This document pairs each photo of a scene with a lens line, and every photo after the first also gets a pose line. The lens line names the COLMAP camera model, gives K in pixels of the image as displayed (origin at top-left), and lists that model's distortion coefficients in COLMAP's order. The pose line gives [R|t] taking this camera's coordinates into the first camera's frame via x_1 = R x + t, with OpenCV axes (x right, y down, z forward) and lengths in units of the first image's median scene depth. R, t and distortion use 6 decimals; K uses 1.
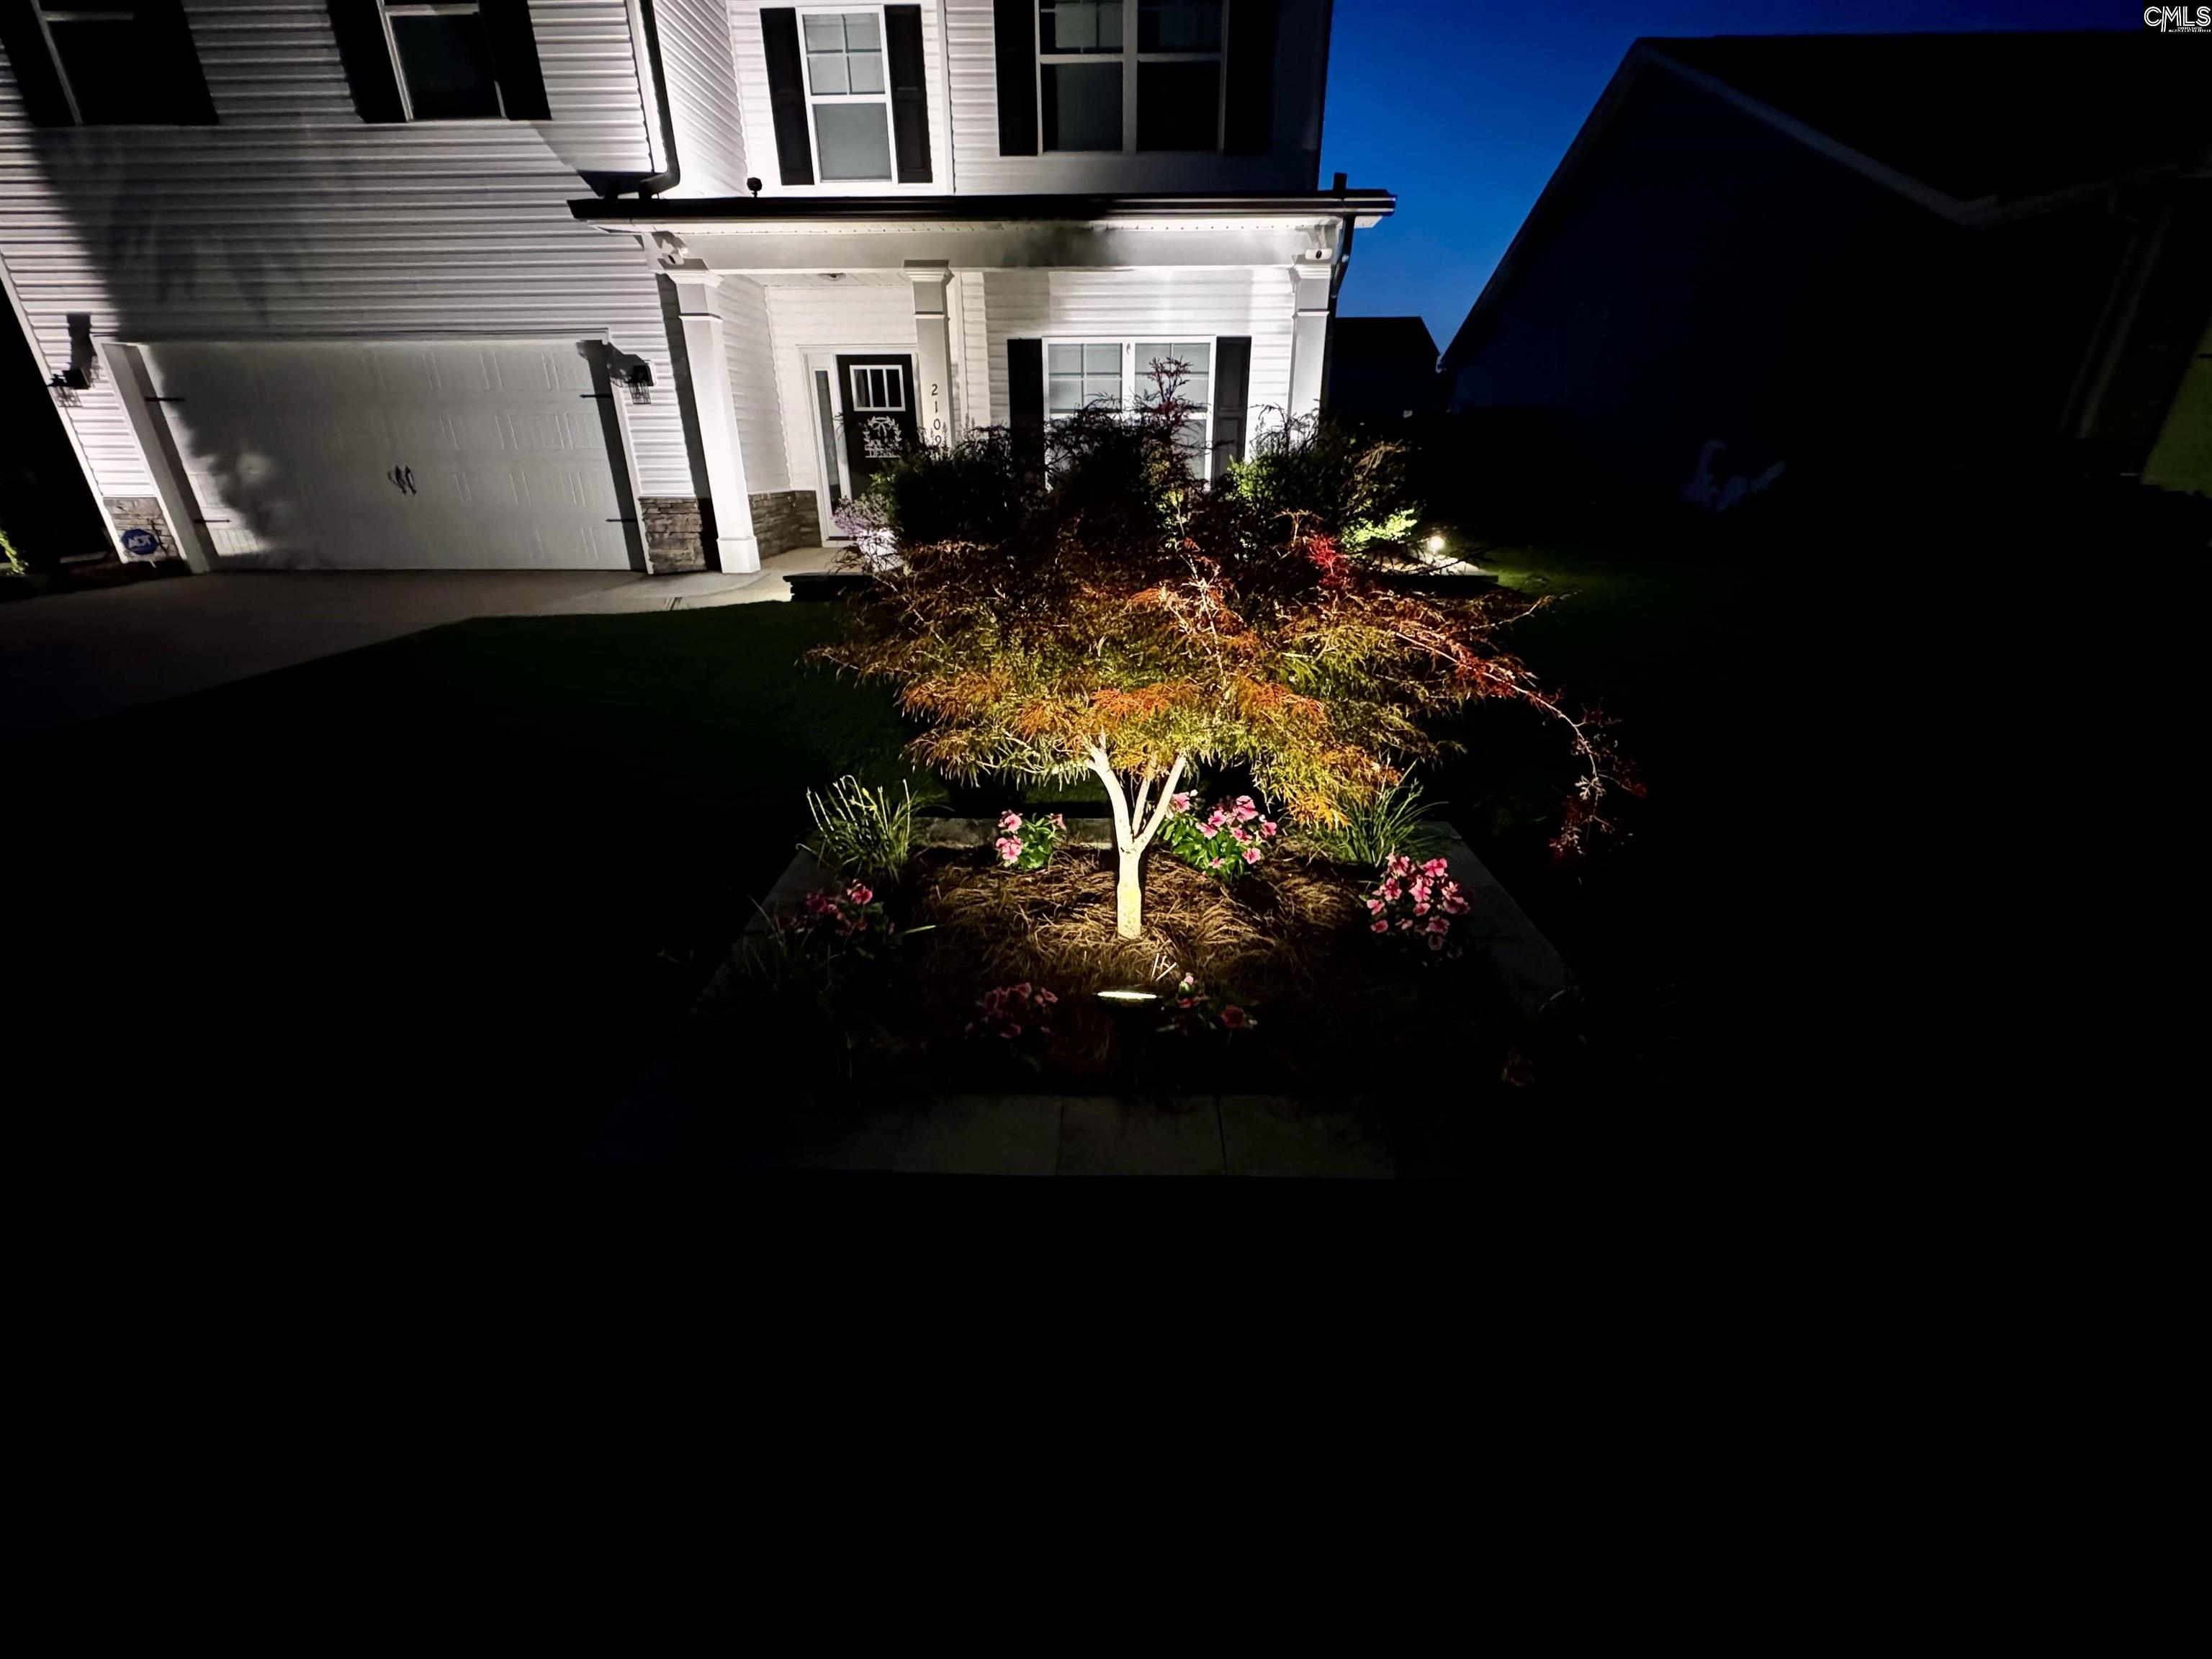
lens RADIAL K [[880.8, 0, 1107.1], [0, 880.8, 825.7], [0, 0, 1]] dist [-0.001506, 0.000088]
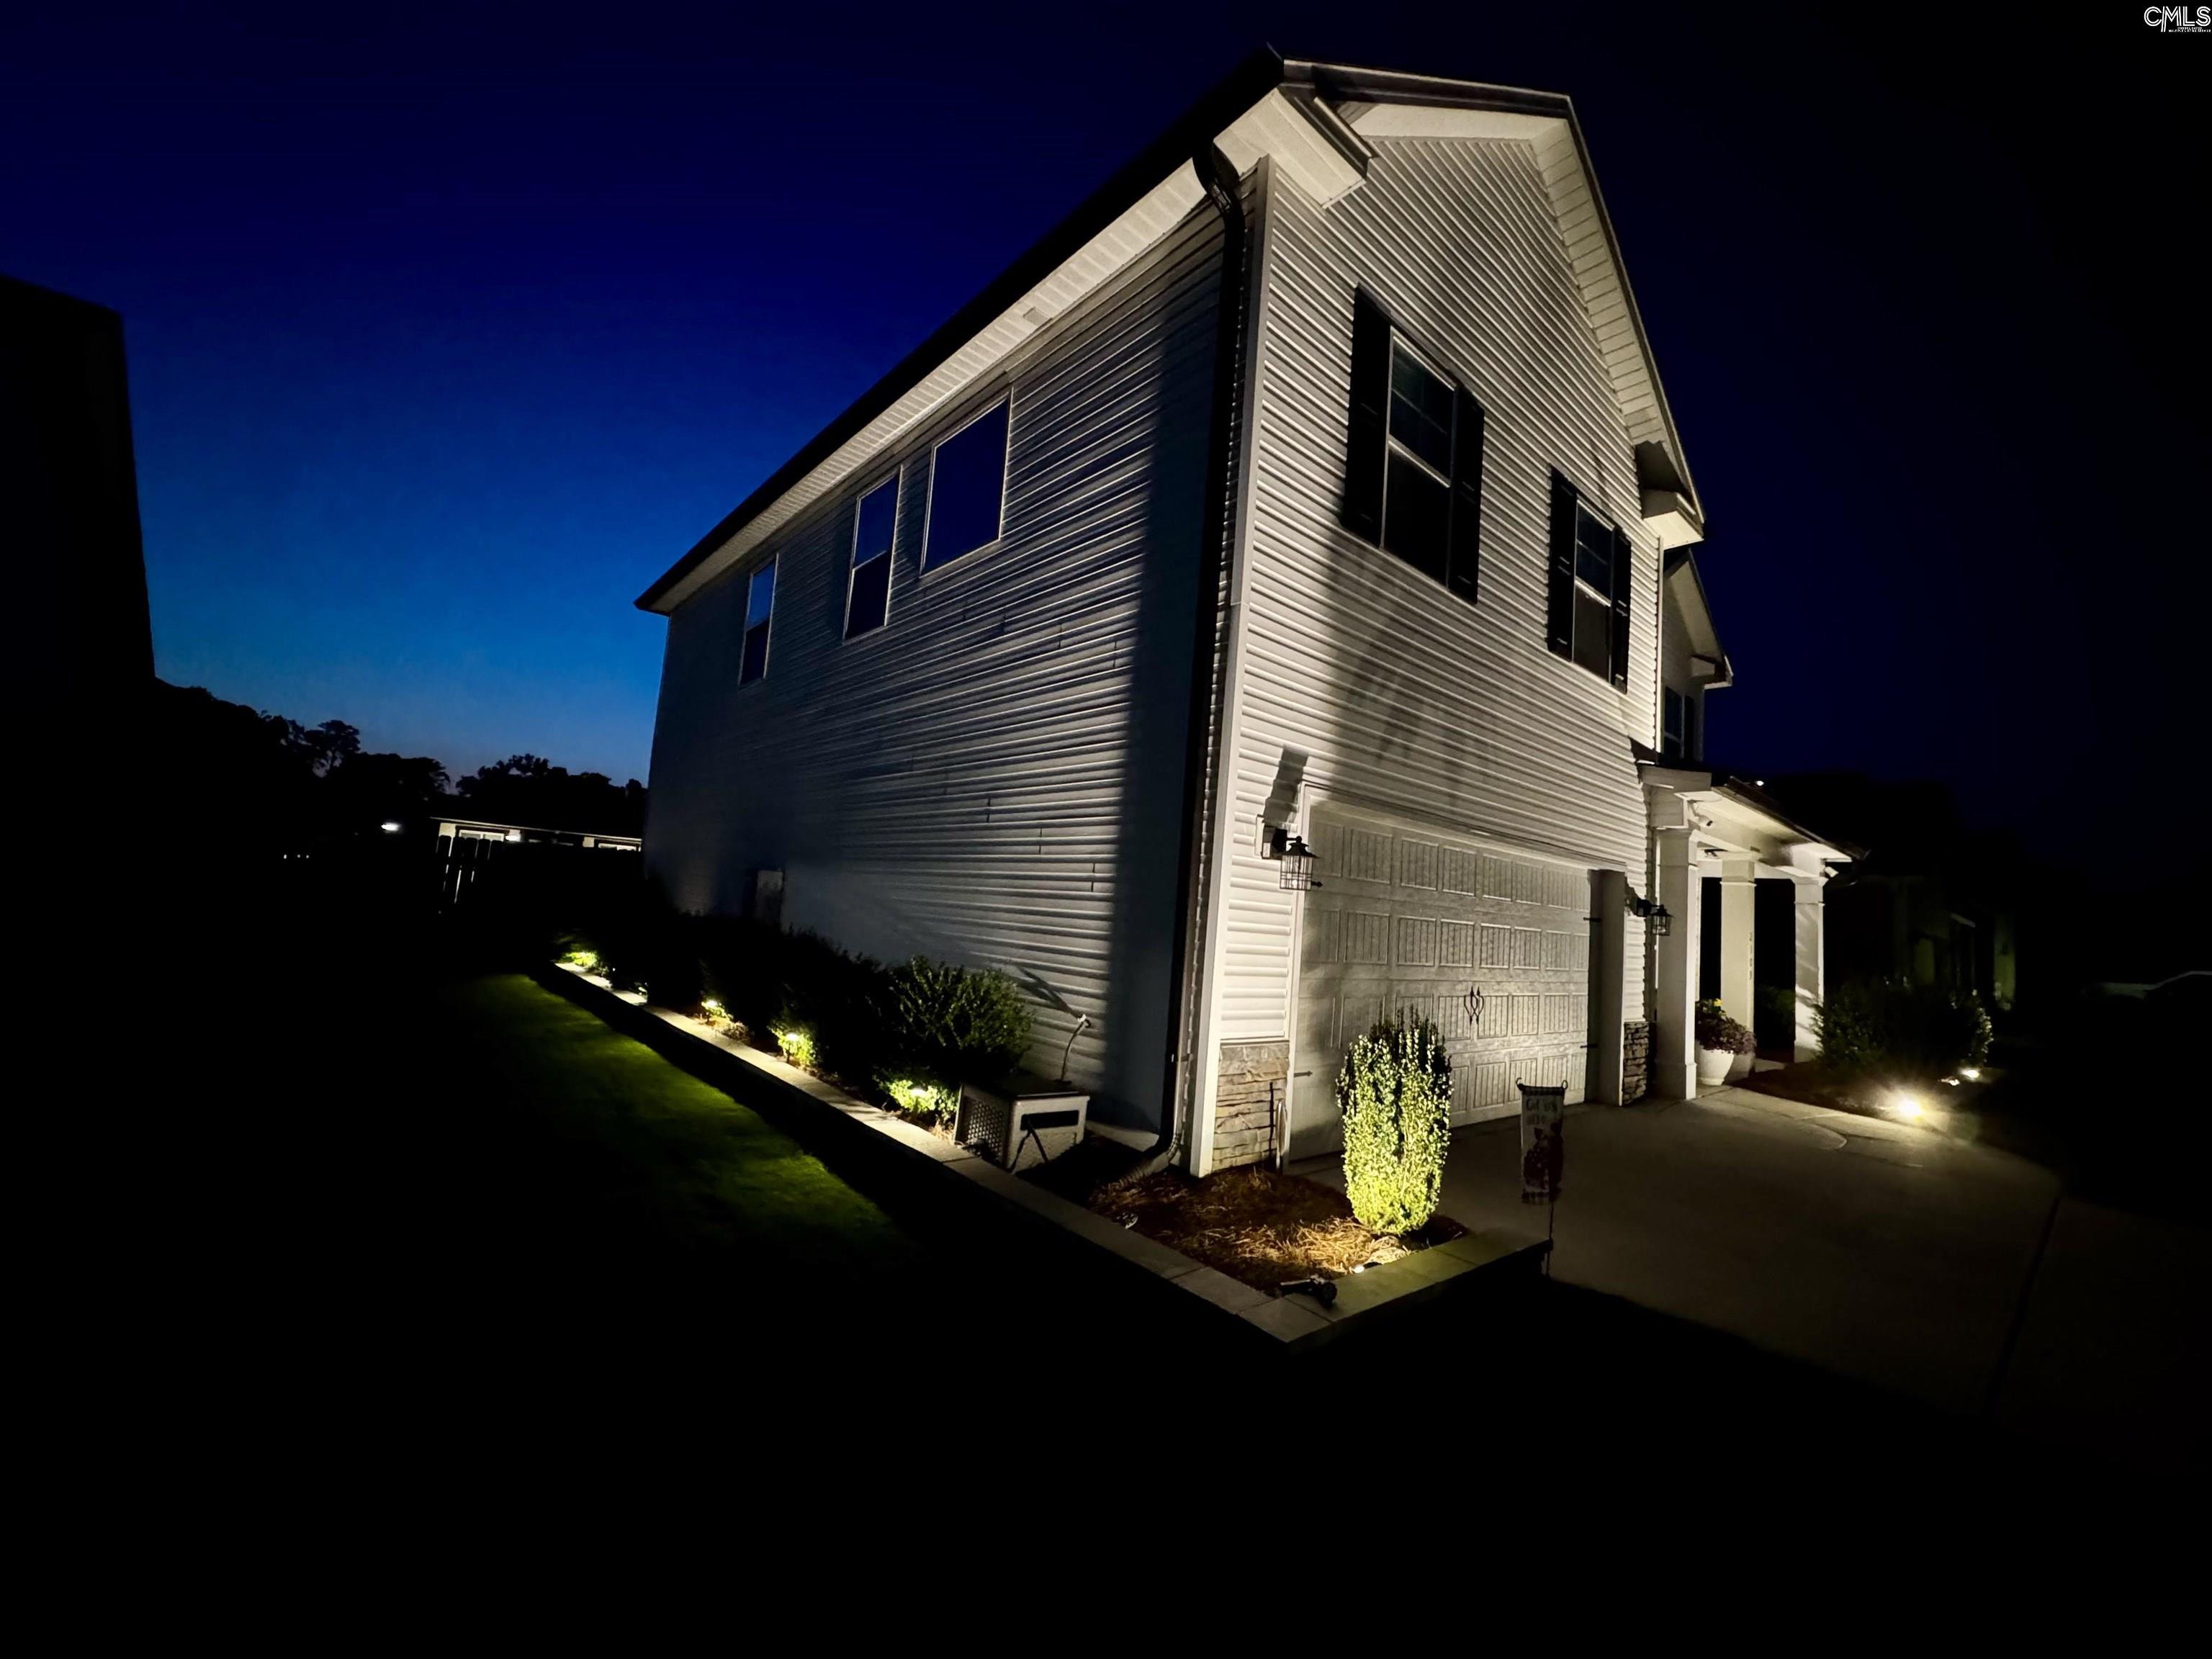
lens RADIAL K [[880.8, 0, 1107.1], [0, 880.8, 825.7], [0, 0, 1]] dist [-0.001506, 0.000088]
pose [[0.736759, 0.127711, 0.663985, -1.610151], [0.189321, 0.903758, -0.383900, -0.317708], [-0.649110, 0.408548, 0.641674, 0.695225]]
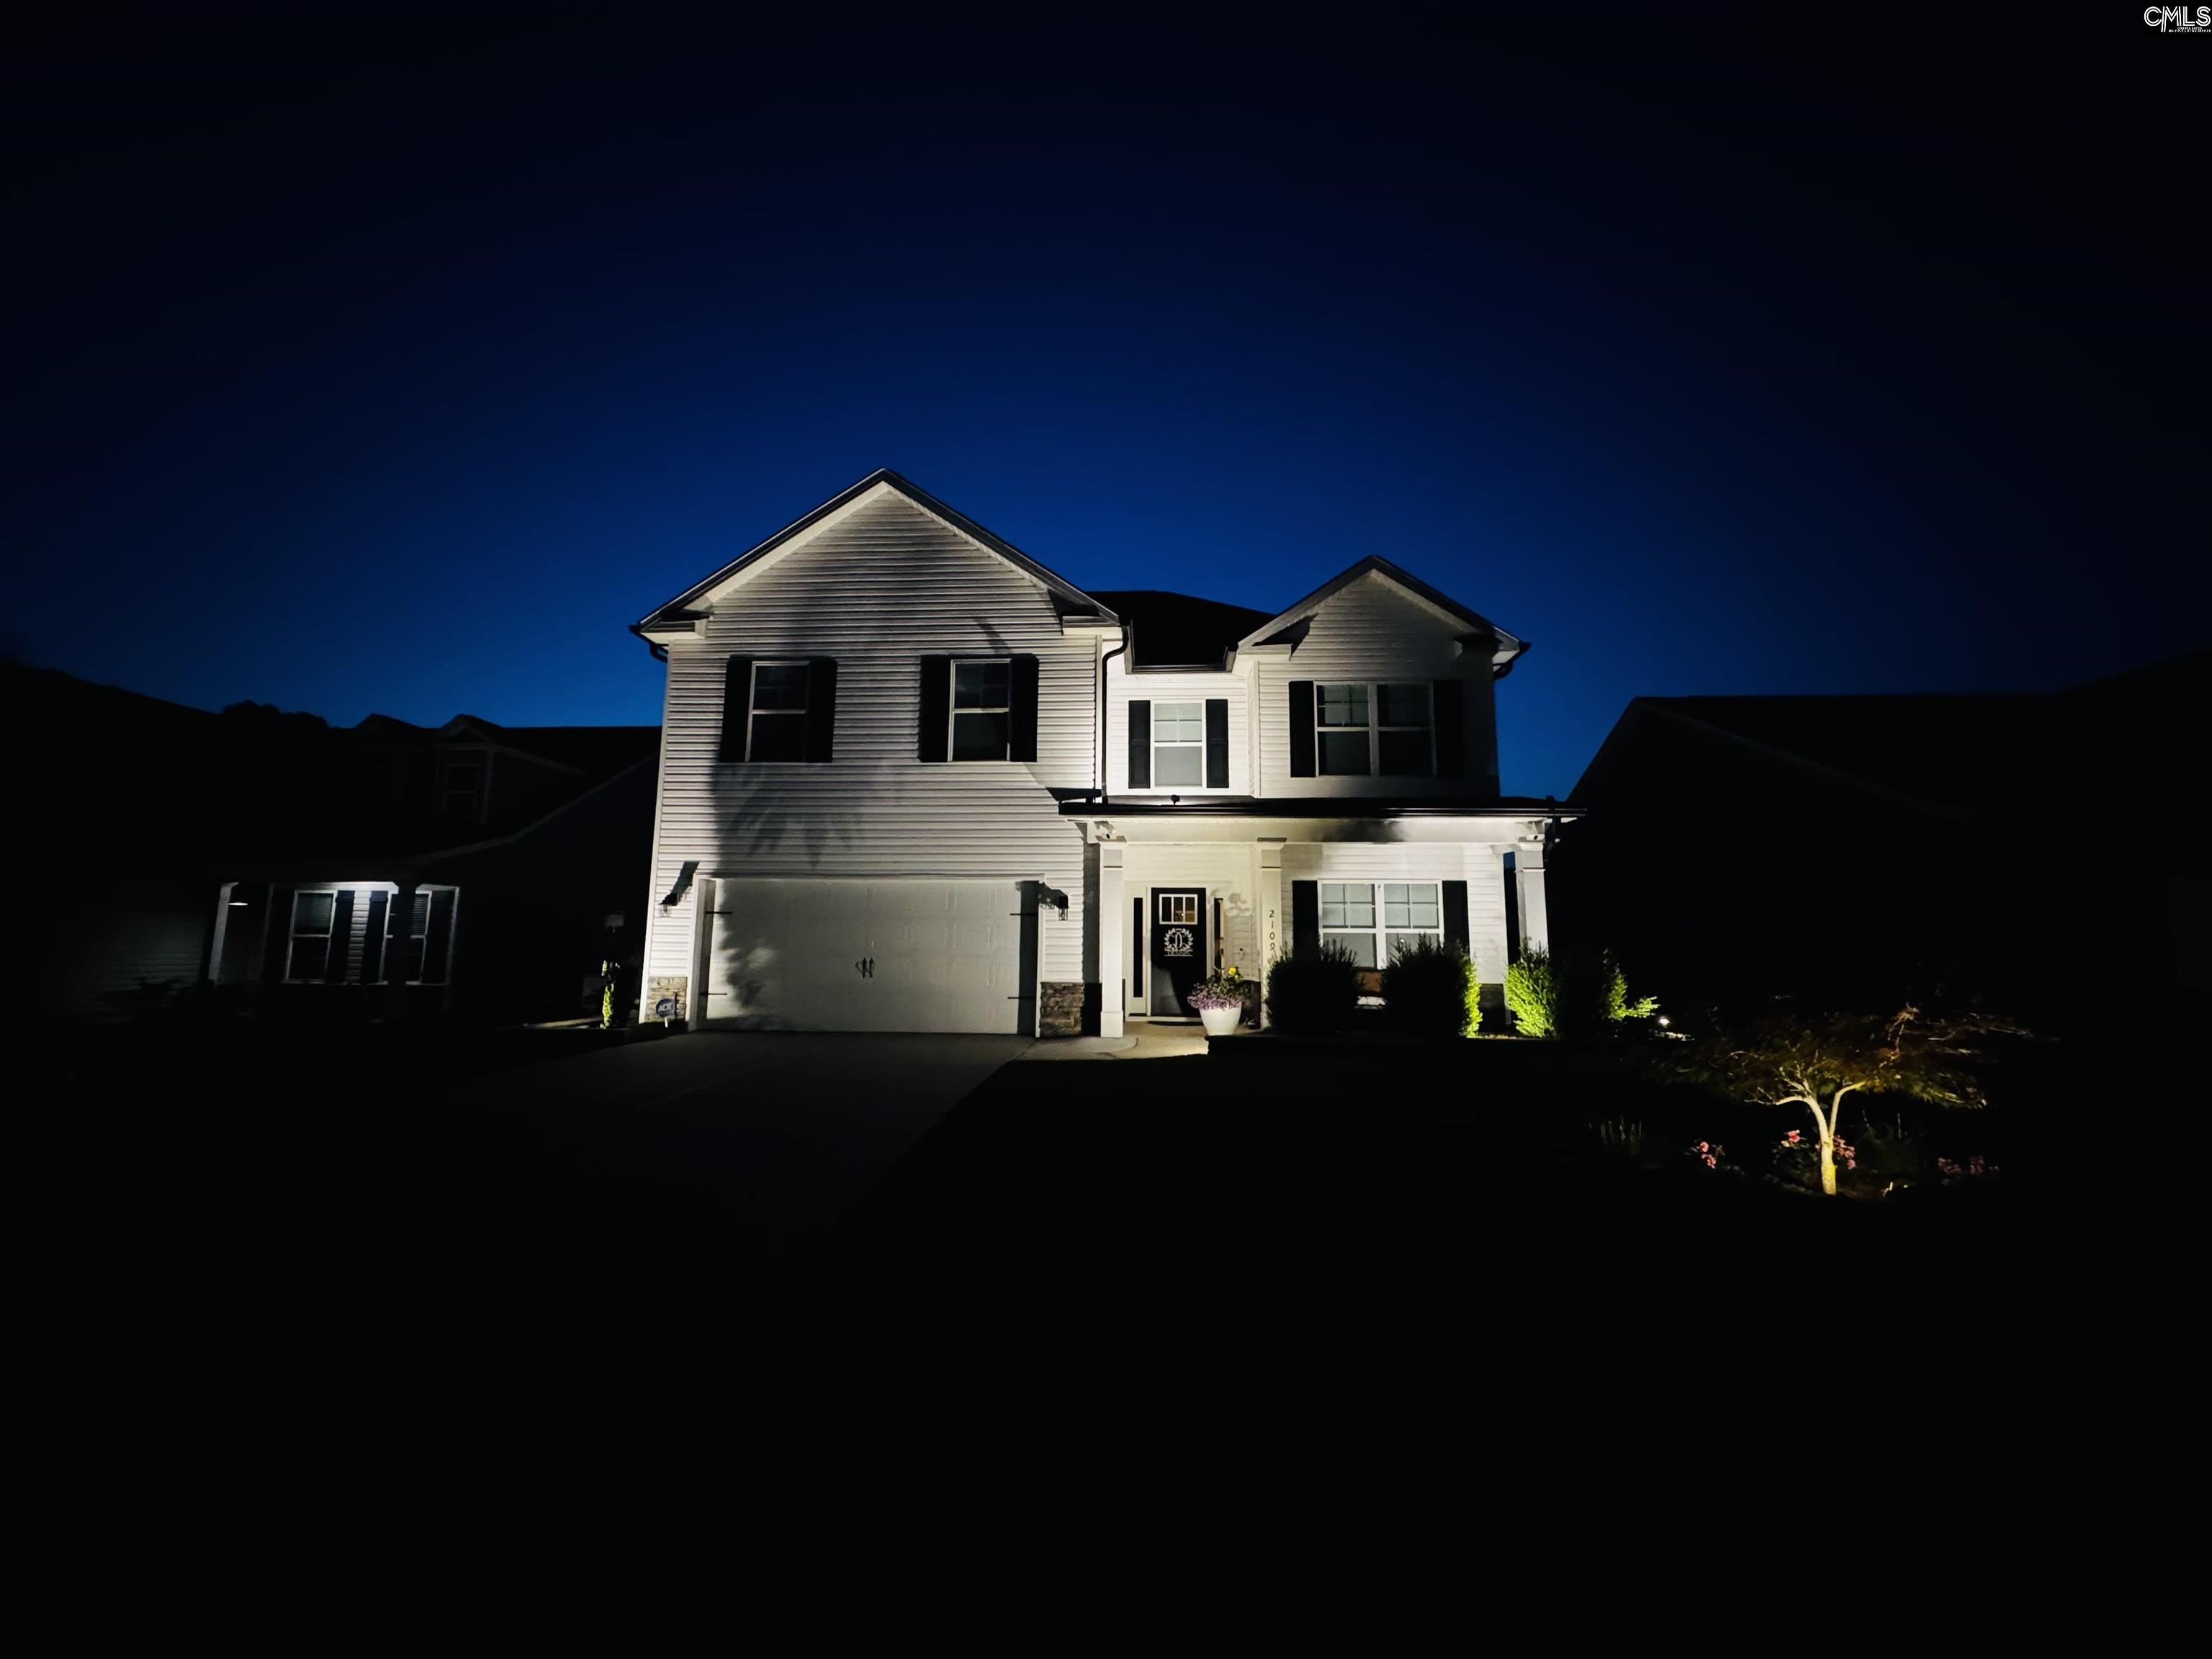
lens RADIAL K [[880.8, 0, 1107.1], [0, 880.8, 825.7], [0, 0, 1]] dist [-0.001506, 0.000088]
pose [[0.999409, 0.007738, -0.033501, -0.395269], [-0.023913, 0.856529, -0.515545, 0.125022], [0.024705, 0.516041, 0.856207, -0.300363]]
